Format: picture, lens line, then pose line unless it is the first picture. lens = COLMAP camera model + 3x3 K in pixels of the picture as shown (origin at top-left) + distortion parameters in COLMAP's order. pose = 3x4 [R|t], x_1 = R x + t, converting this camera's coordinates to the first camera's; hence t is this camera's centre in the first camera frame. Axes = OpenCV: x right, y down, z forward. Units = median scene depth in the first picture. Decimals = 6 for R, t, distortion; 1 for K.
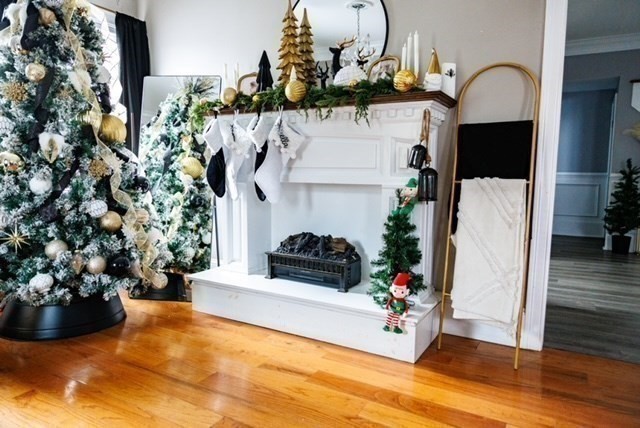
lens RADIAL K [[427.0, 0, 320.9], [0, 427.0, 214.9], [0, 0, 1]] dist [0.004906, -0.001408]
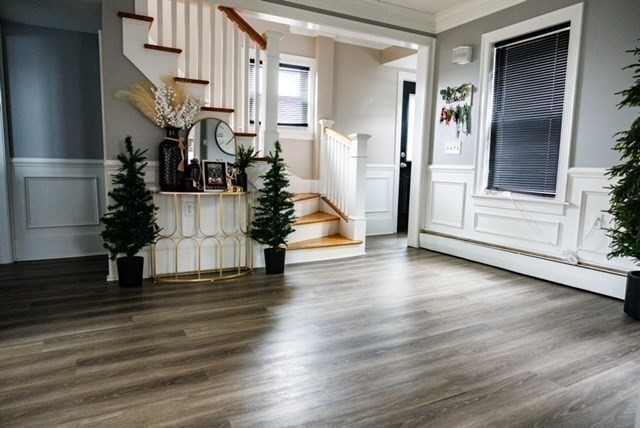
lens RADIAL K [[427.0, 0, 322.3], [0, 427.0, 212.5], [0, 0, 1]] dist [0.004906, -0.001408]
pose [[0.535587, -0.089211, 0.839755, 0.311723], [0.073586, 0.995552, 0.058829, -0.033639], [-0.841268, 0.030286, 0.539770, 0.394118]]
